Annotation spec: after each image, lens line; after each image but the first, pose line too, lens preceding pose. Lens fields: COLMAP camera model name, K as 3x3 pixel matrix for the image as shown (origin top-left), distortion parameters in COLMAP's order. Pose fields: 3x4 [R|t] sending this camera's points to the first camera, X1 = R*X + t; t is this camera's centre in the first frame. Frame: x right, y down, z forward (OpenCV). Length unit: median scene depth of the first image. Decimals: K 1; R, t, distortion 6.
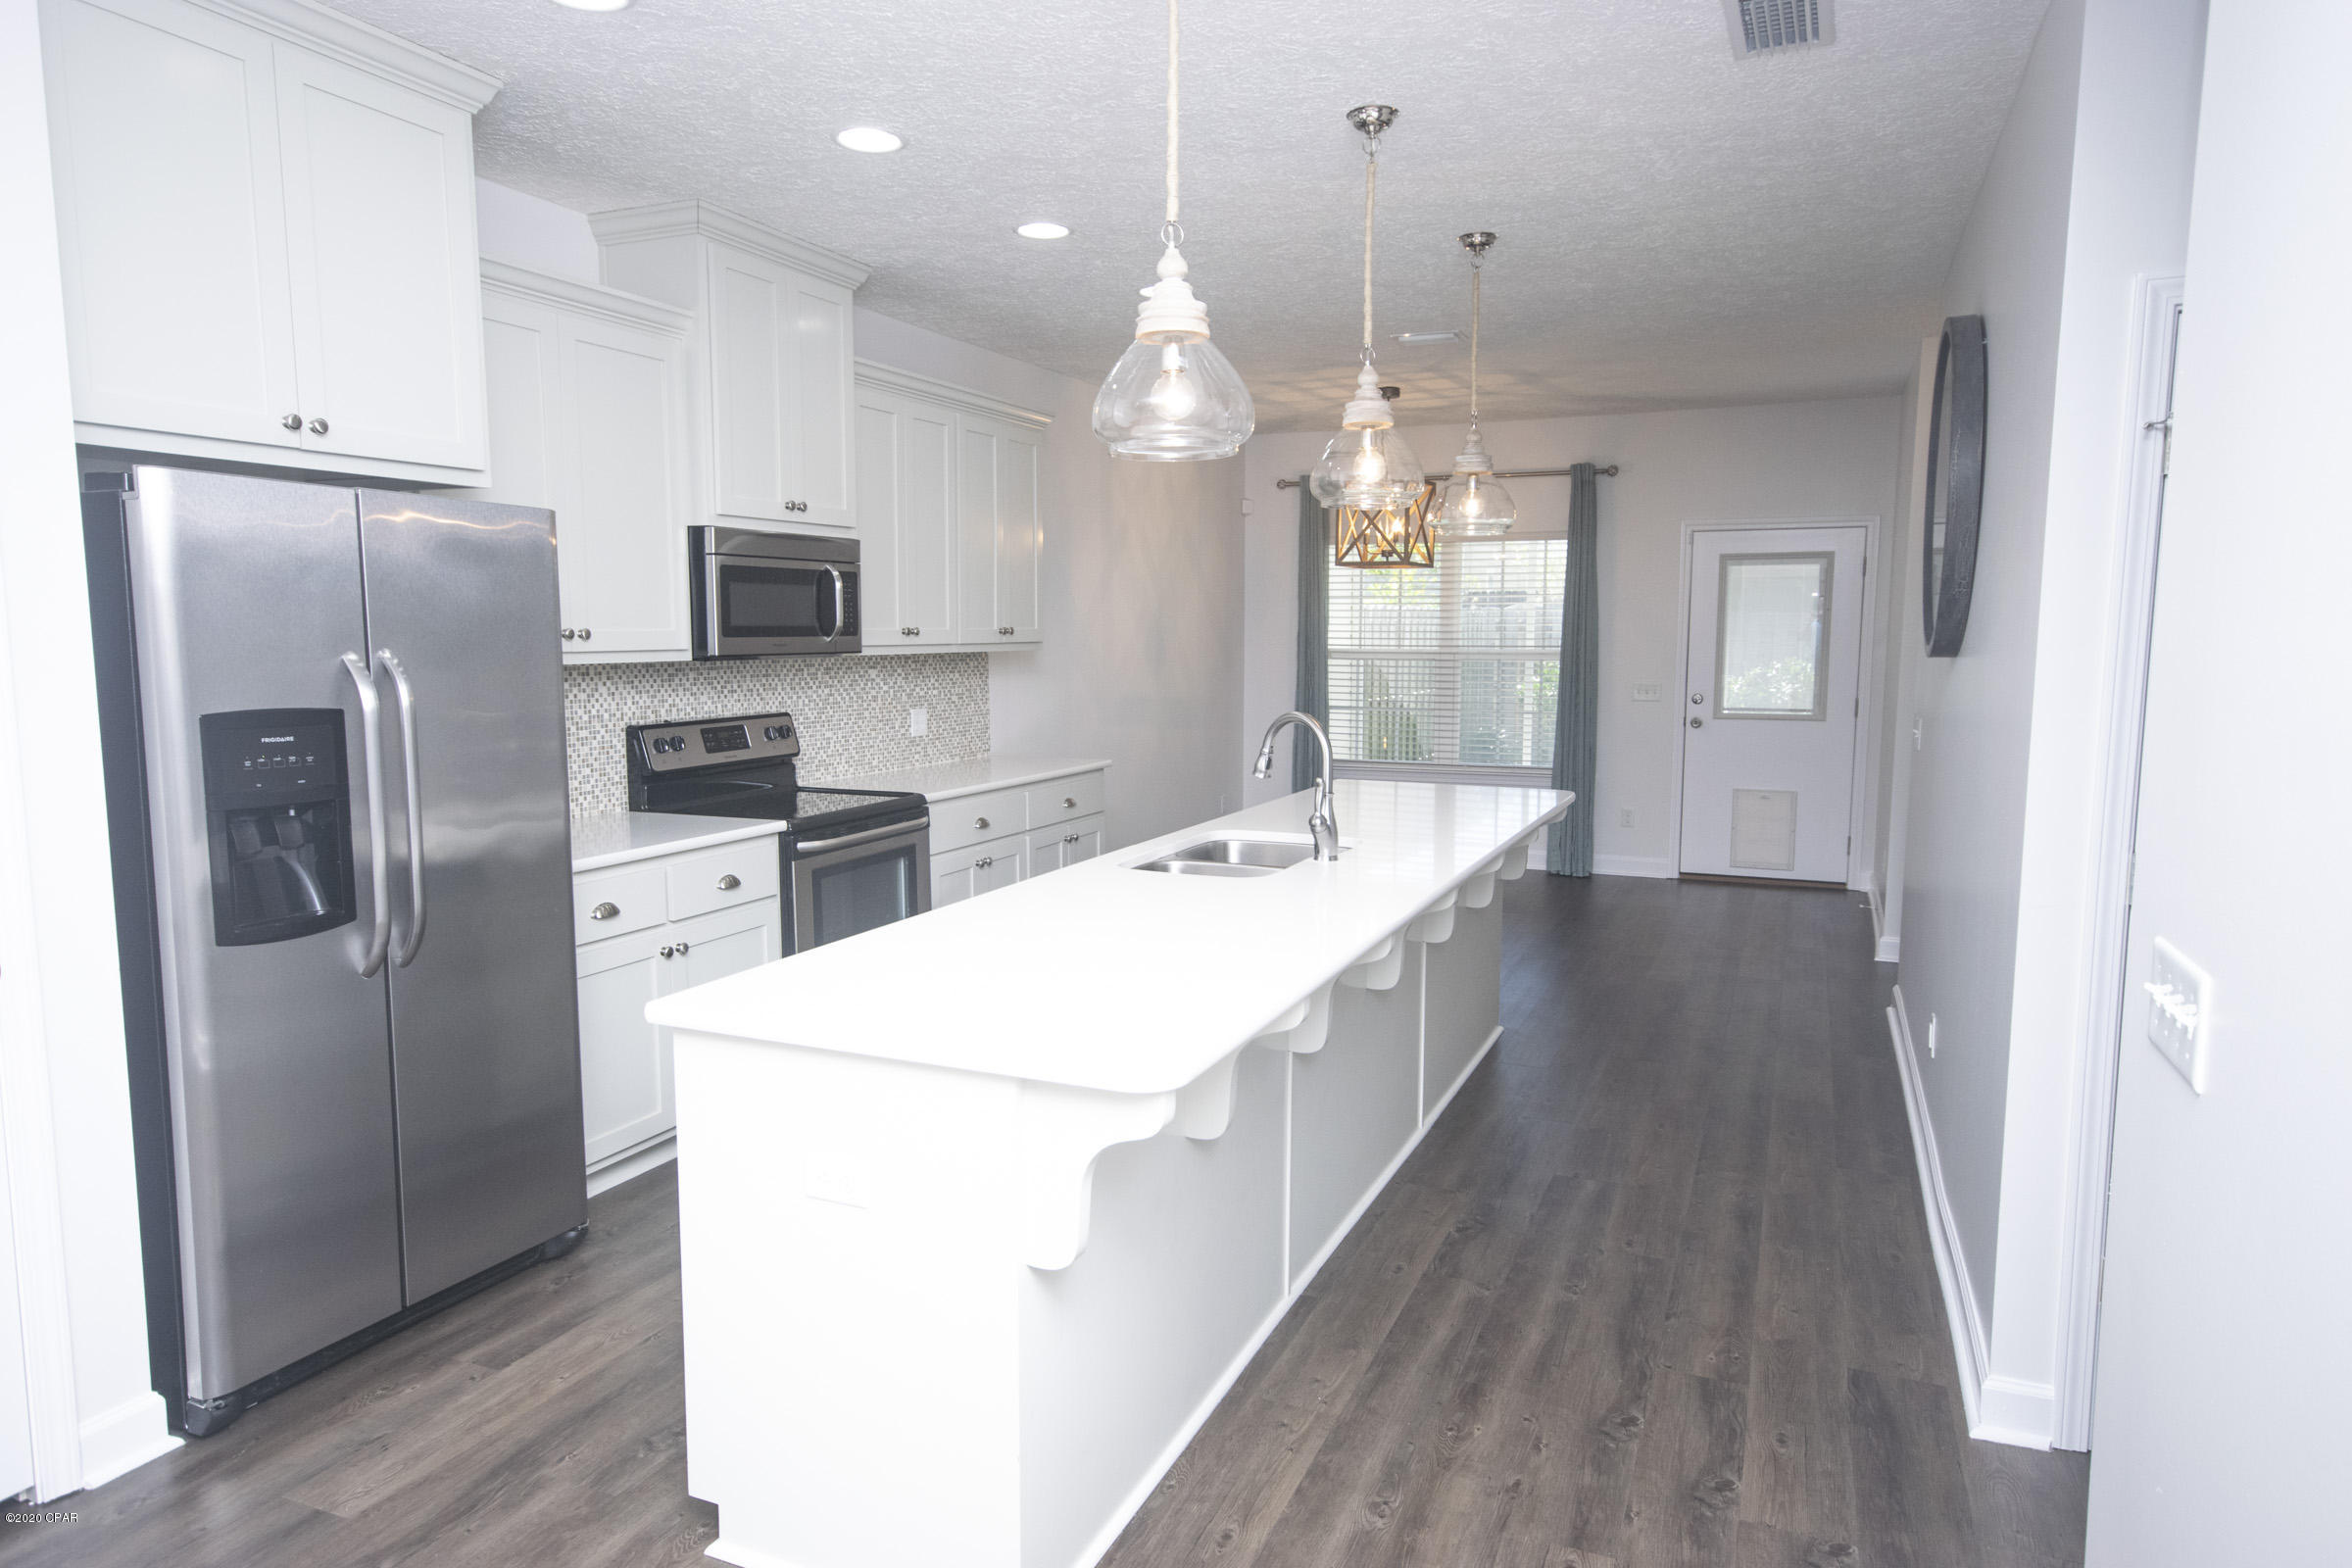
lens RADIAL K [[1453.5, 0, 1167.7], [0, 1453.5, 791.3], [0, 0, 1]] dist [-0.003024, 0.033176]
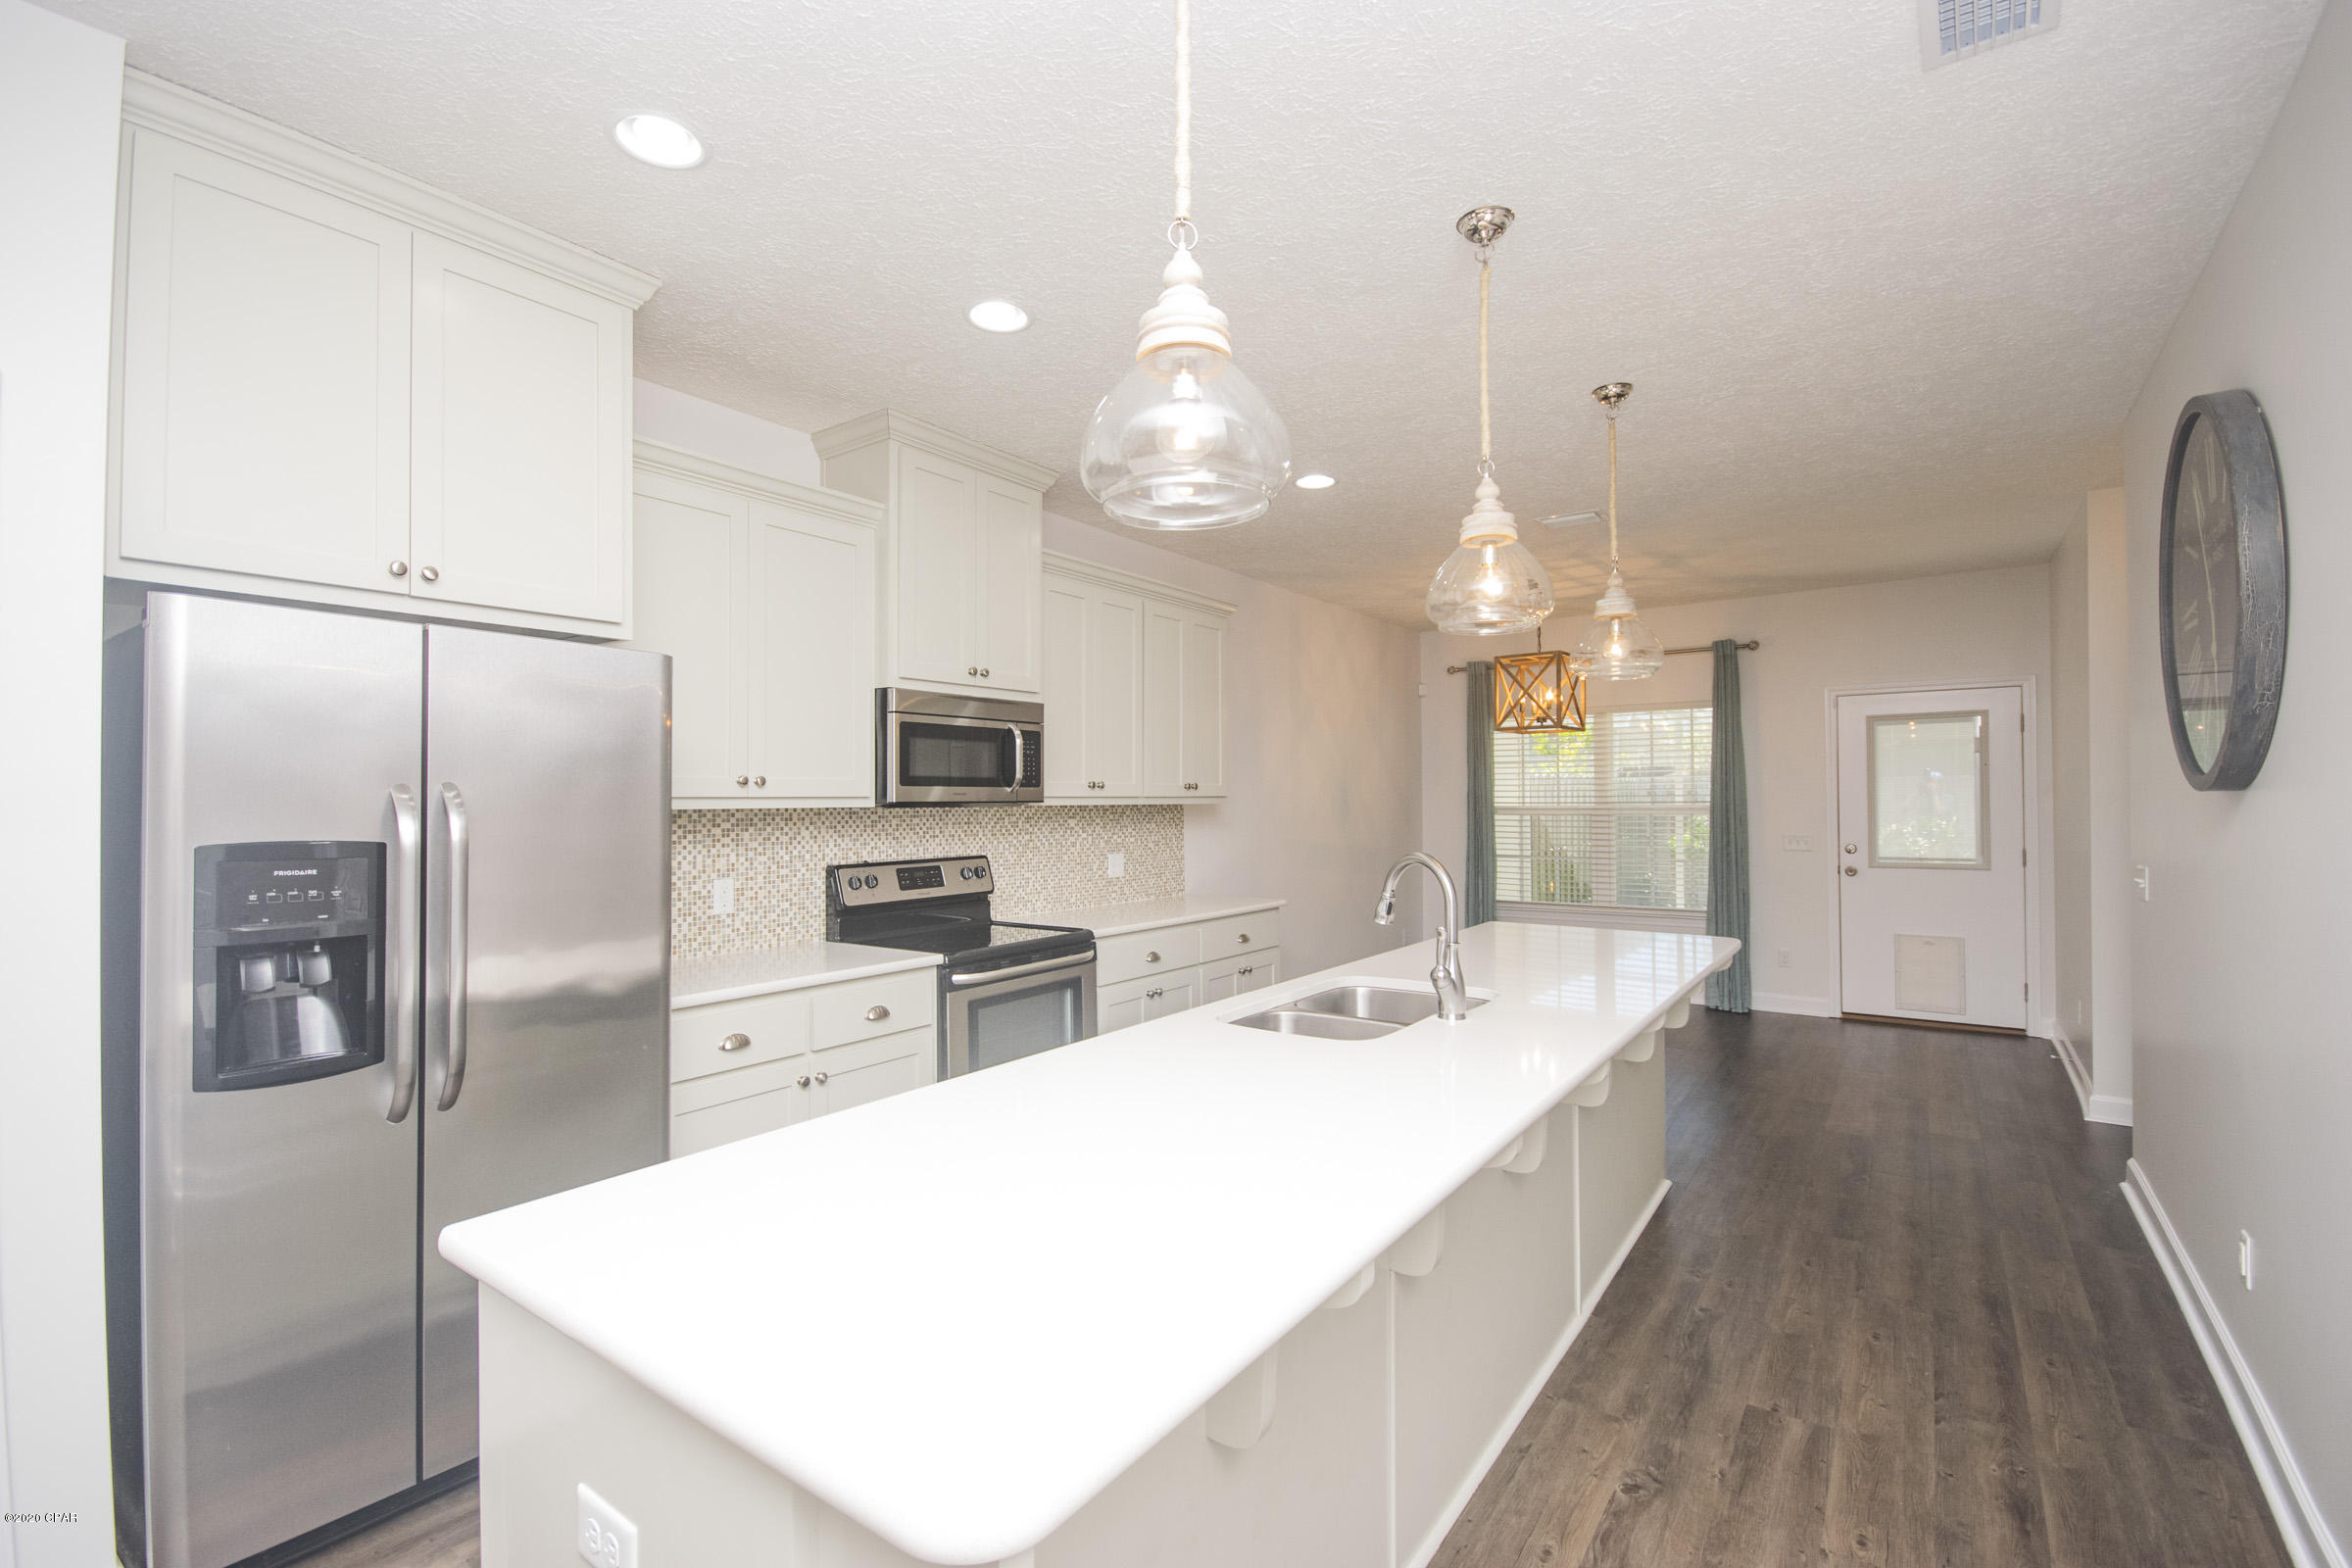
lens RADIAL K [[1036.8, 0, 1167.2], [0, 1036.8, 791.4], [0, 0, 1]] dist [-0.001895, -0.000447]
pose [[0.977367, -0.009378, -0.211343, 0.054223], [-0.016525, 0.992580, -0.120463, -0.008474], [0.210905, 0.121229, 0.969960, 0.242580]]
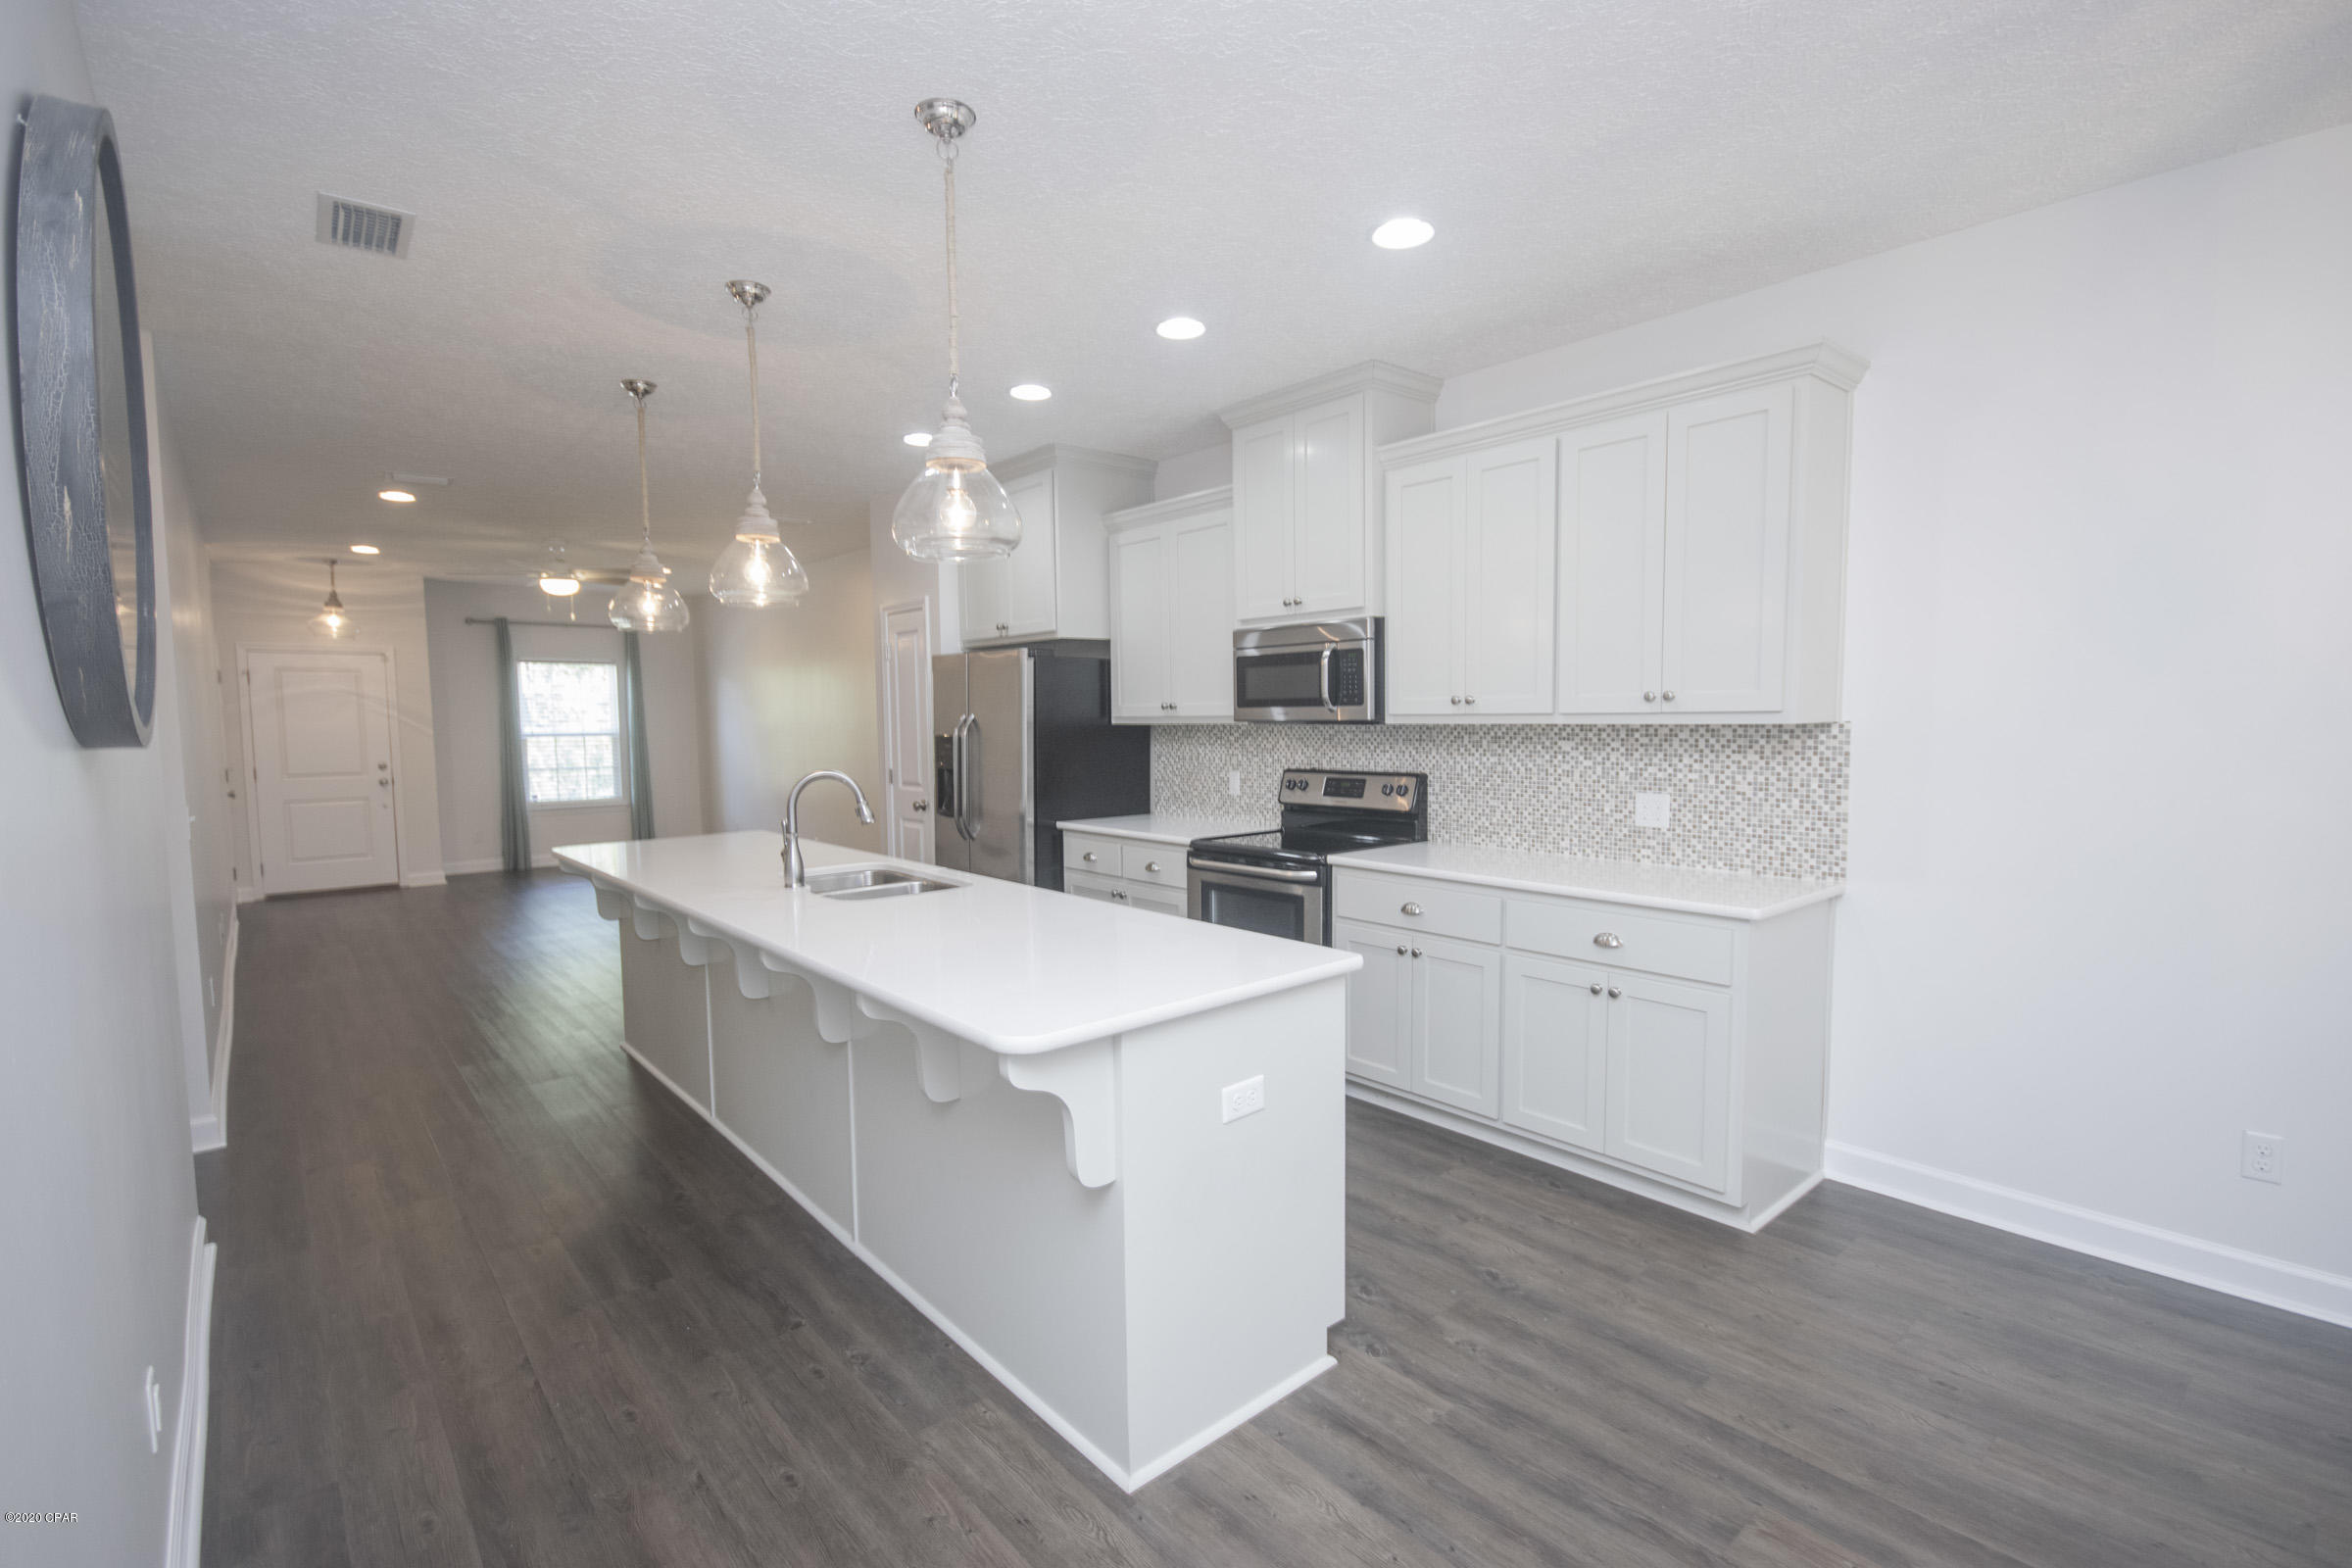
lens RADIAL K [[1088.6, 0, 1176.0], [0, 1088.6, 784.0], [0, 0, 1]] dist [0.001439, 0.013883]
pose [[-0.435094, 0.066768, -0.897906, 0.594226], [-0.087200, 0.989434, 0.115828, -0.133121], [0.896153, 0.128694, -0.424674, 1.245253]]
